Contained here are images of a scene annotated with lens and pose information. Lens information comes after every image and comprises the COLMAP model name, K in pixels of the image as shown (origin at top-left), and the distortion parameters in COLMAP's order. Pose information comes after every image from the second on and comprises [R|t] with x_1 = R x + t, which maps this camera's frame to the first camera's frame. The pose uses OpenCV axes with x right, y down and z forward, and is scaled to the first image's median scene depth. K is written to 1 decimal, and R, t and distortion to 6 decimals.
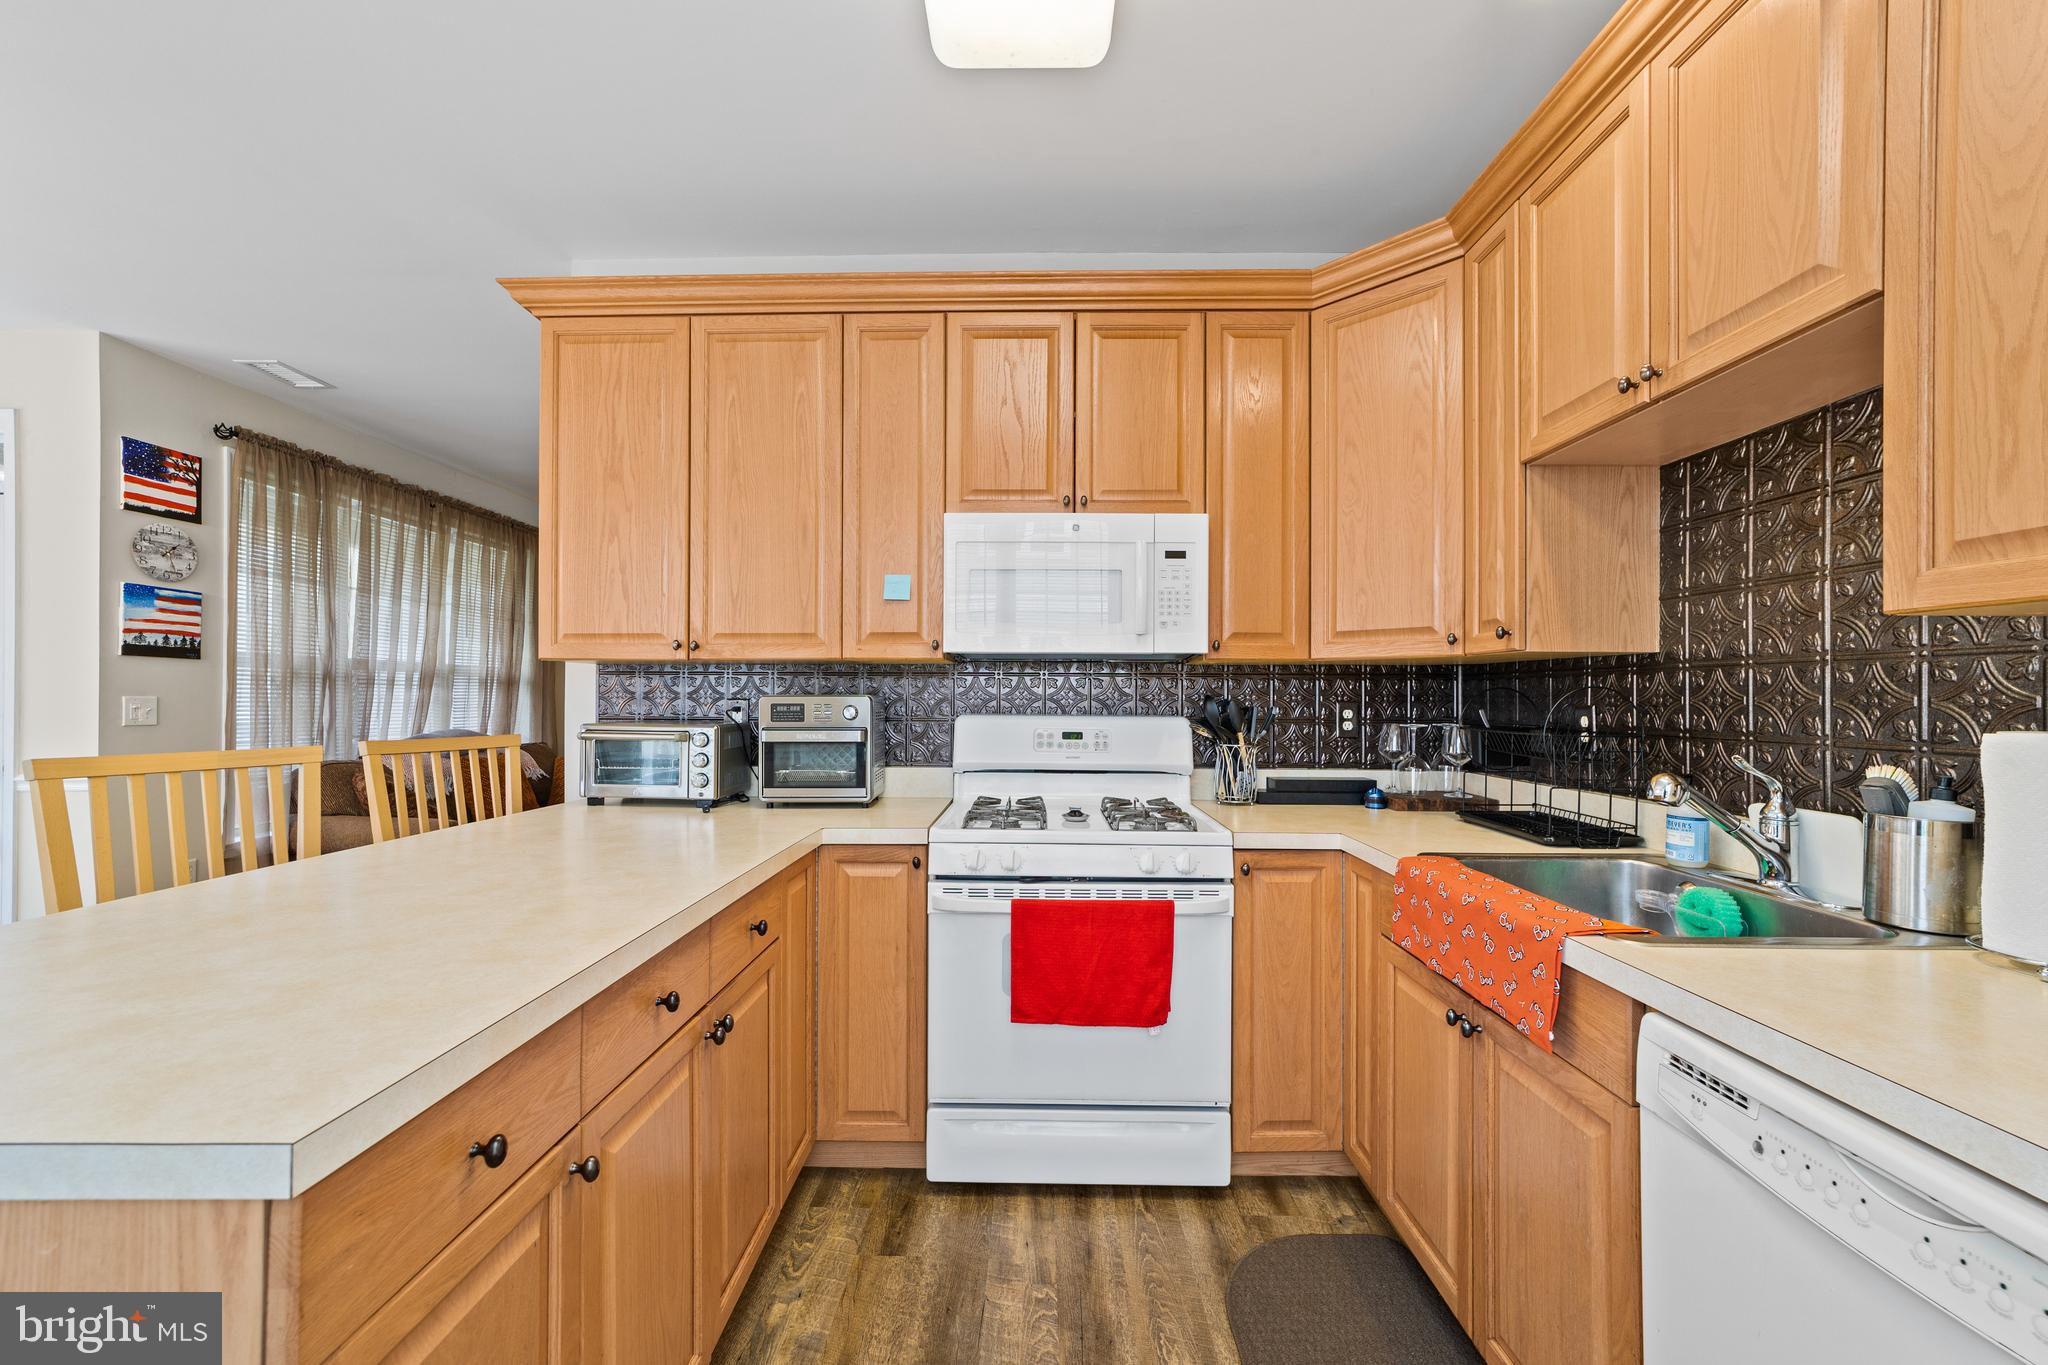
lens RADIAL K [[794.3, 0, 1058.3], [0, 794.3, 695.4], [0, 0, 1]] dist [-0.000201, 0.000121]
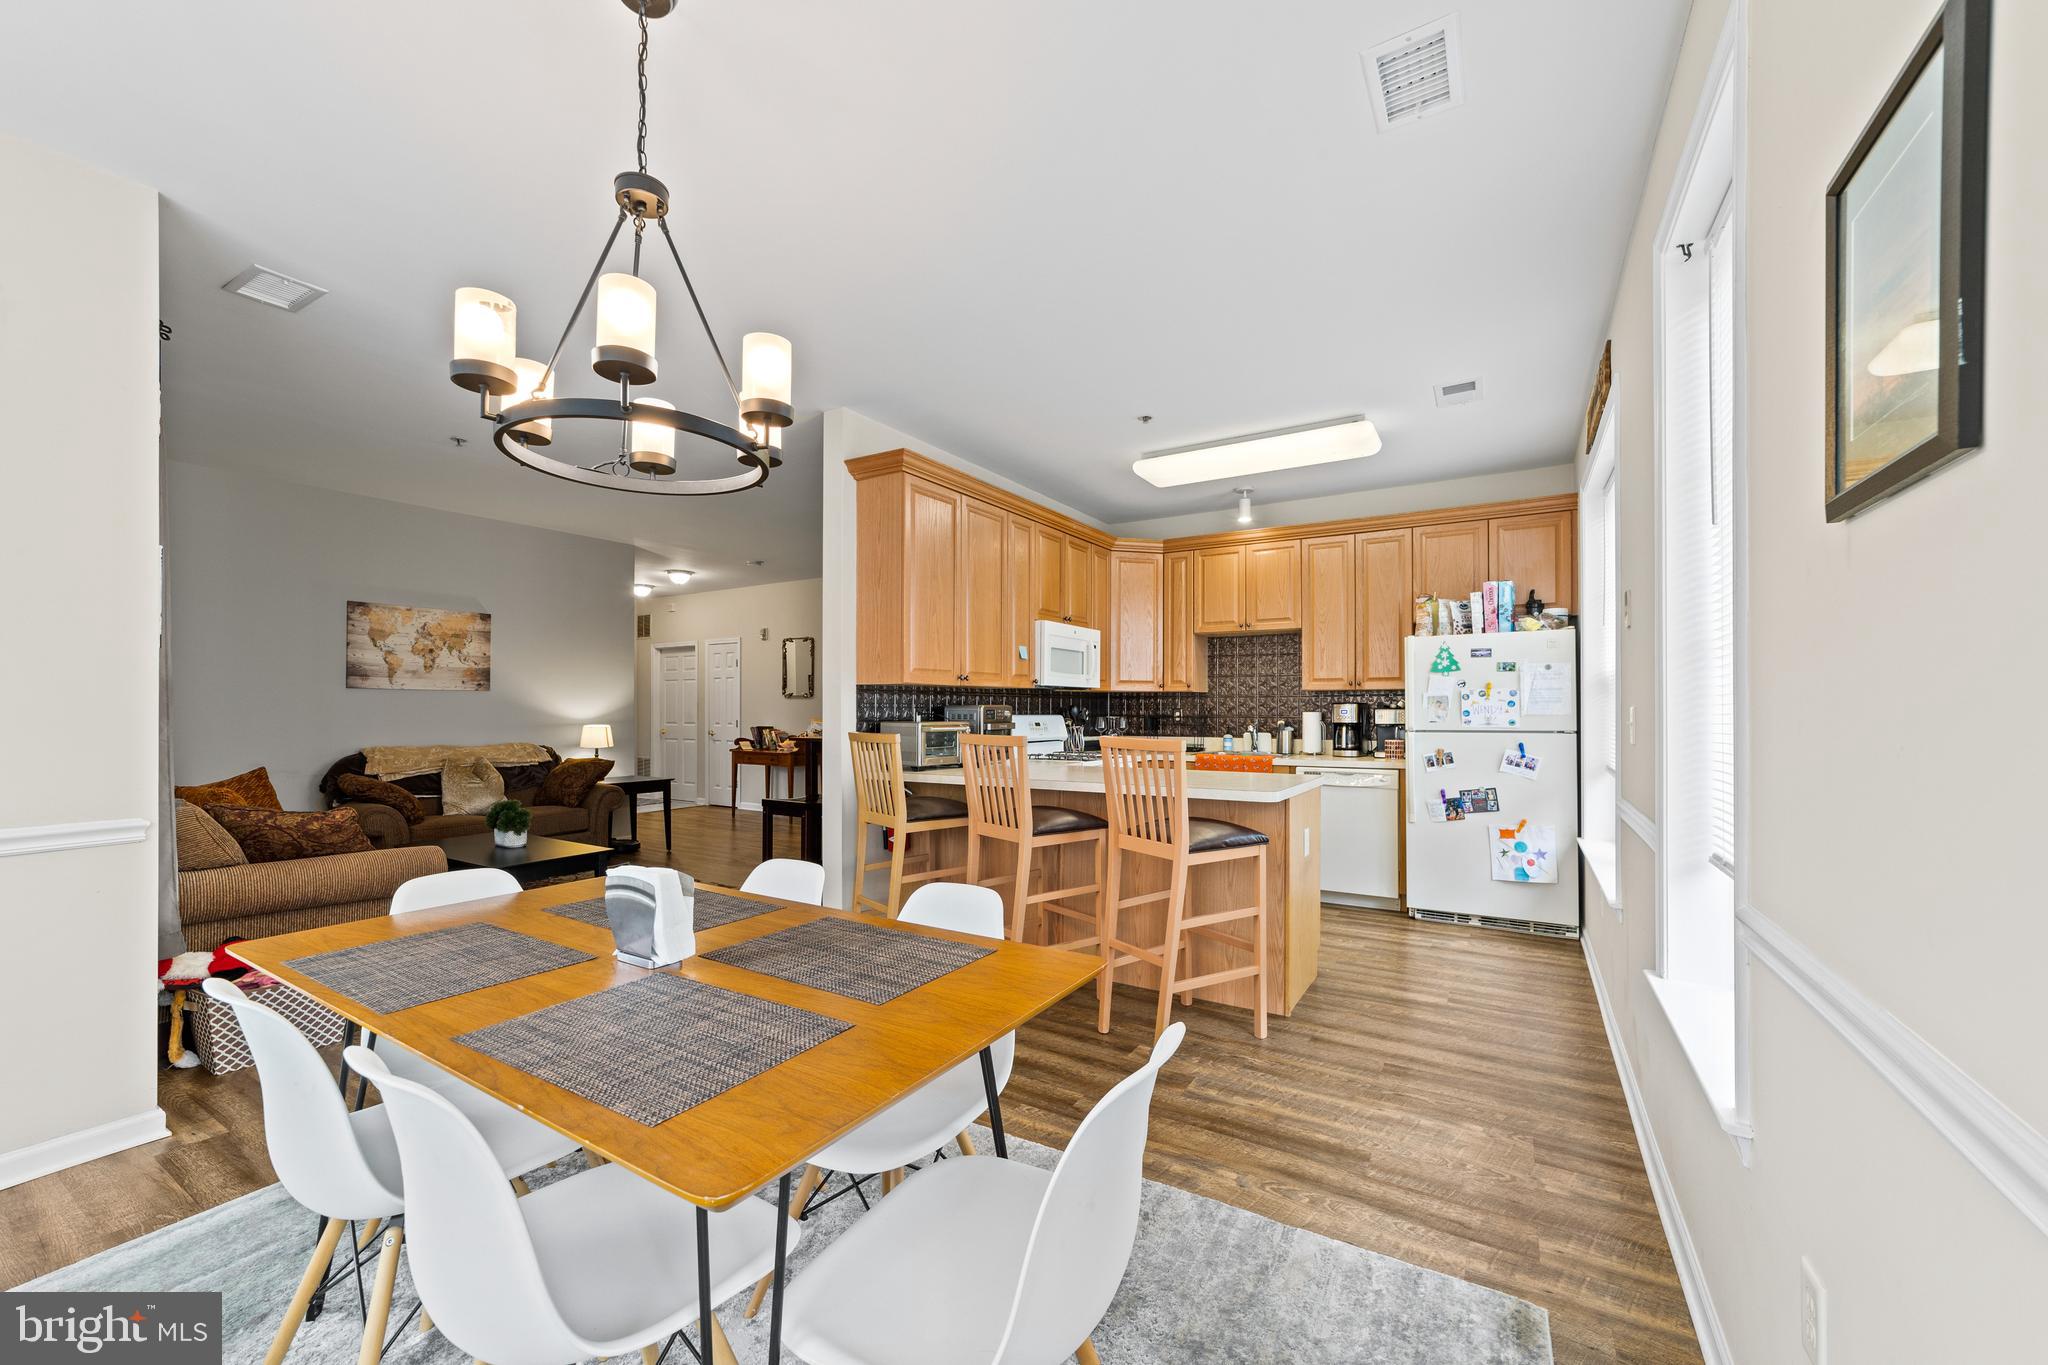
lens RADIAL K [[794.3, 0, 1058.3], [0, 794.3, 695.4], [0, 0, 1]] dist [-0.000201, 0.000121]
pose [[0.503051, 0.012184, 0.864171, -1.945103], [0.004007, 0.999857, -0.016430, 0.009046], [-0.864247, 0.011728, 0.502930, -0.119839]]
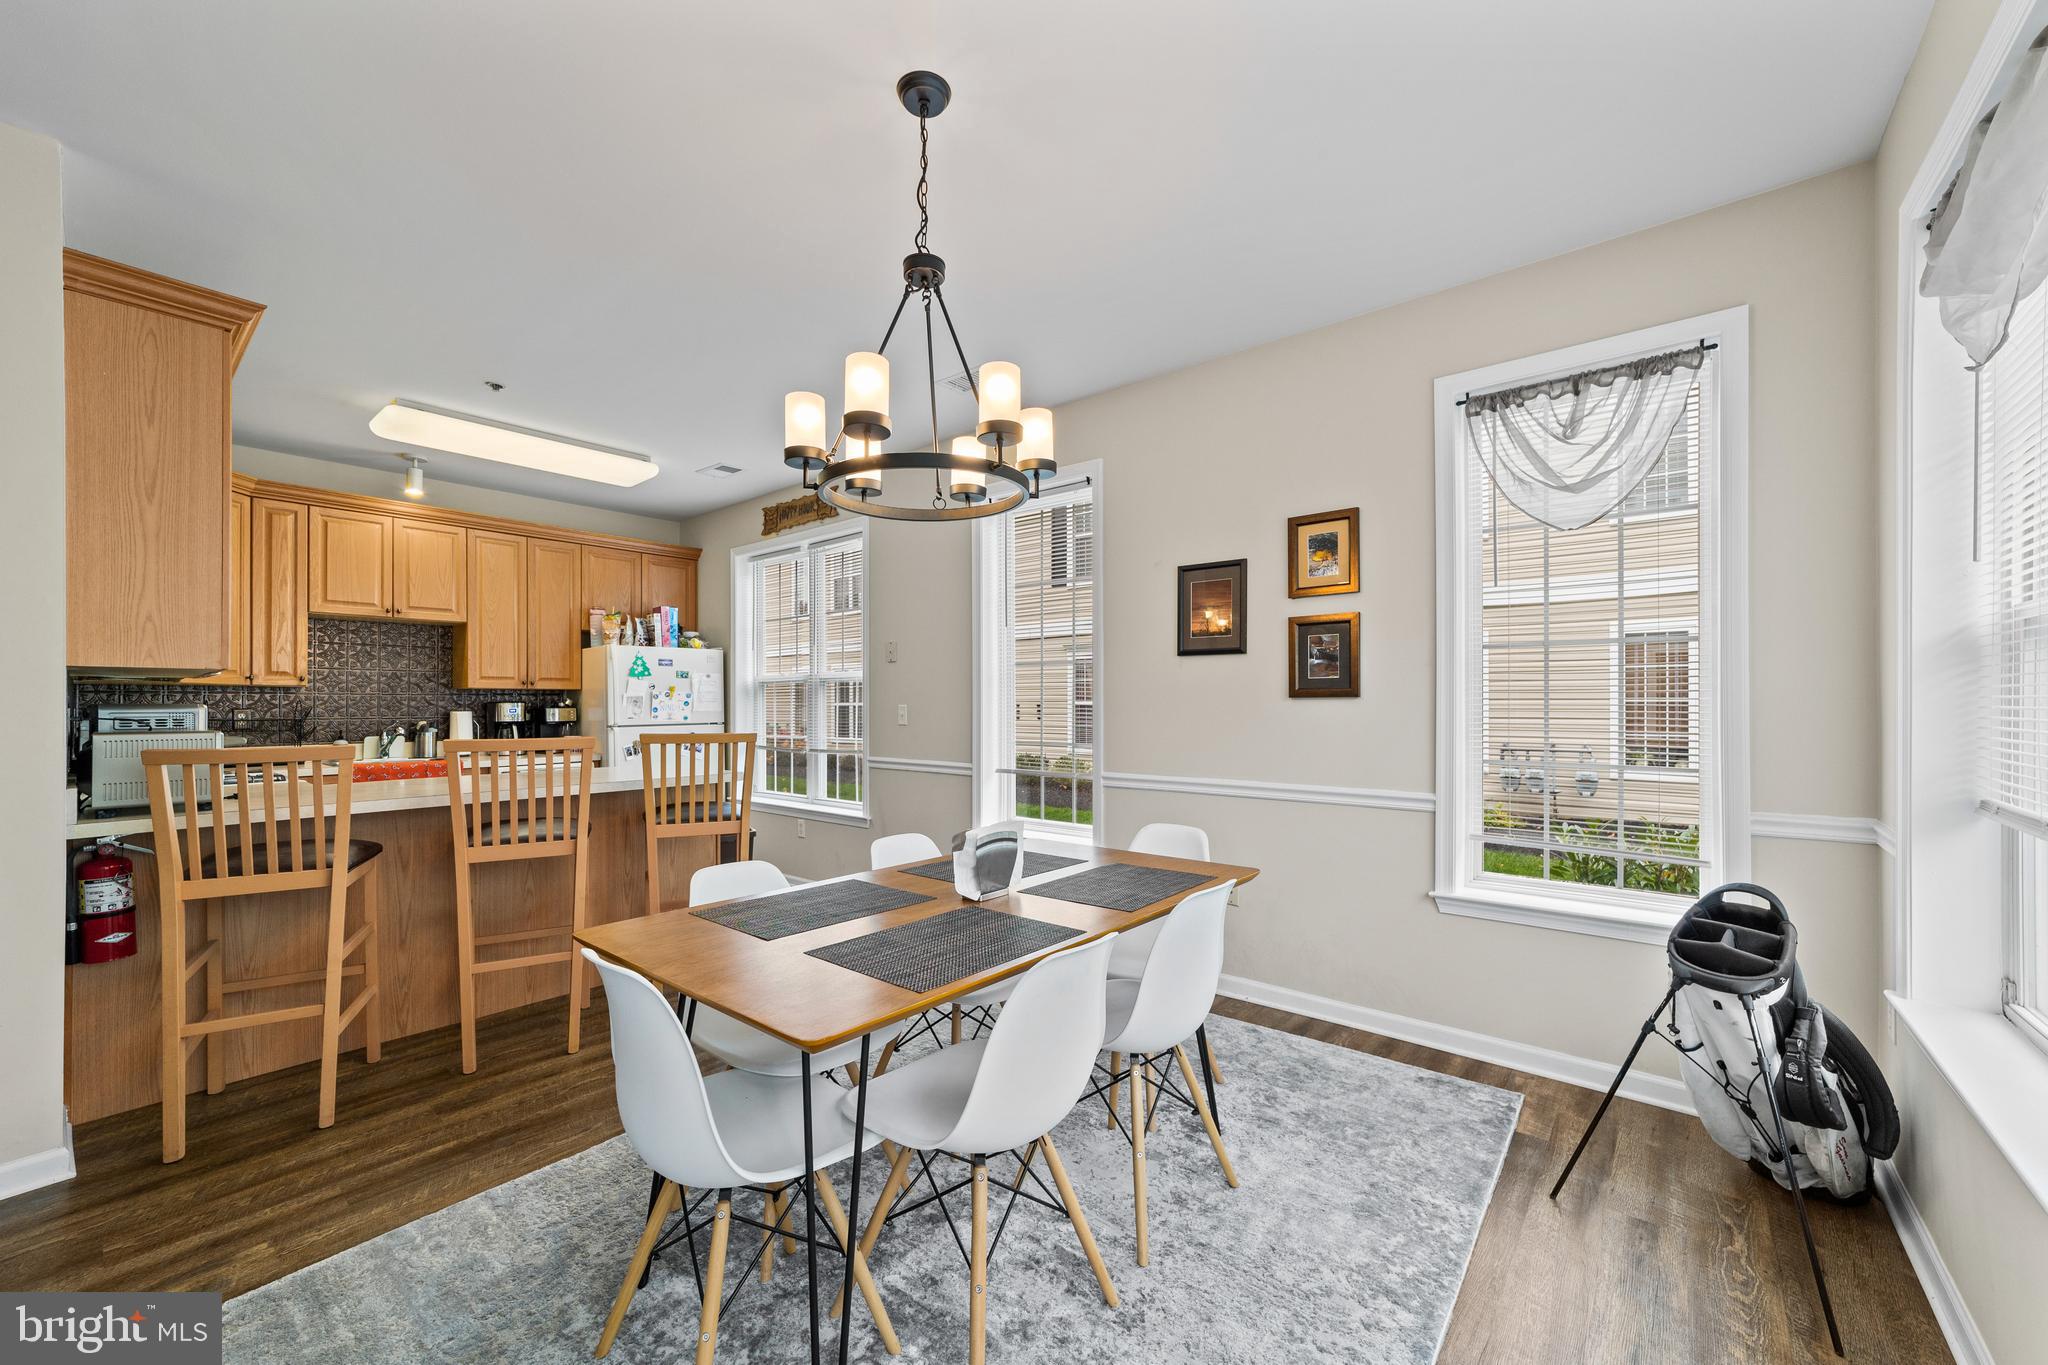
lens RADIAL K [[794.3, 0, 1058.3], [0, 794.3, 695.4], [0, 0, 1]] dist [-0.000201, 0.000121]
pose [[-0.781498, 0.012335, 0.623786, -2.222222], [0.005999, 0.999907, -0.012257, 0.015461], [-0.623879, -0.005837, -0.781499, 1.158156]]
